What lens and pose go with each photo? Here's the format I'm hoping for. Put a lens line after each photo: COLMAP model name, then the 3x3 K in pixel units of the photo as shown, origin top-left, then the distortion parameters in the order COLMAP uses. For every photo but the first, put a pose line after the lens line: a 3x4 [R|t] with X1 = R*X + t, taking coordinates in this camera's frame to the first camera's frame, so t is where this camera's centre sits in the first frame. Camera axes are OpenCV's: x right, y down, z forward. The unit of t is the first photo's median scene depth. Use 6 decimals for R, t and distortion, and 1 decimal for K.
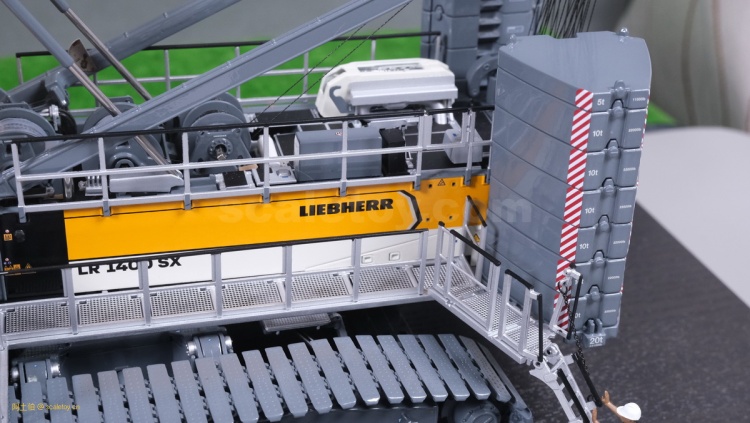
lens RADIAL K [[1191.5, 0, 375.0], [0, 1191.5, 211.5], [0, 0, 1]] dist [0.030606, 0.071558]
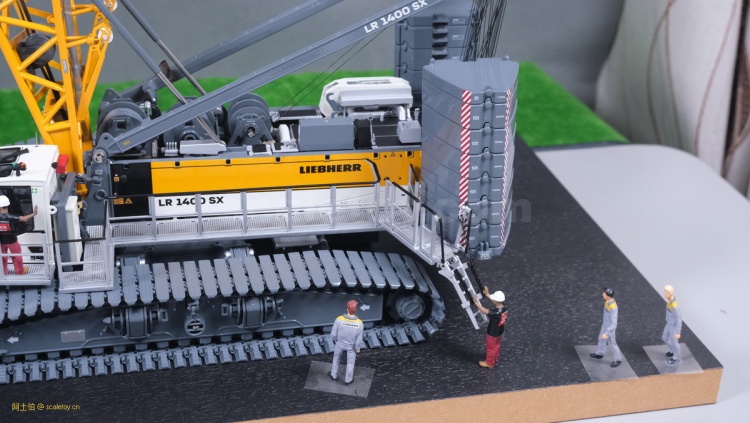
lens RADIAL K [[1225.0, 0, 375.0], [0, 1225.0, 211.5], [0, 0, 1]] dist [0.009258, 0.125061]
pose [[0.996507, 0.024156, -0.079941, 0.166897], [-0.027883, 0.998560, -0.045837, 0.126725], [0.078718, 0.047906, 0.995745, -0.593558]]
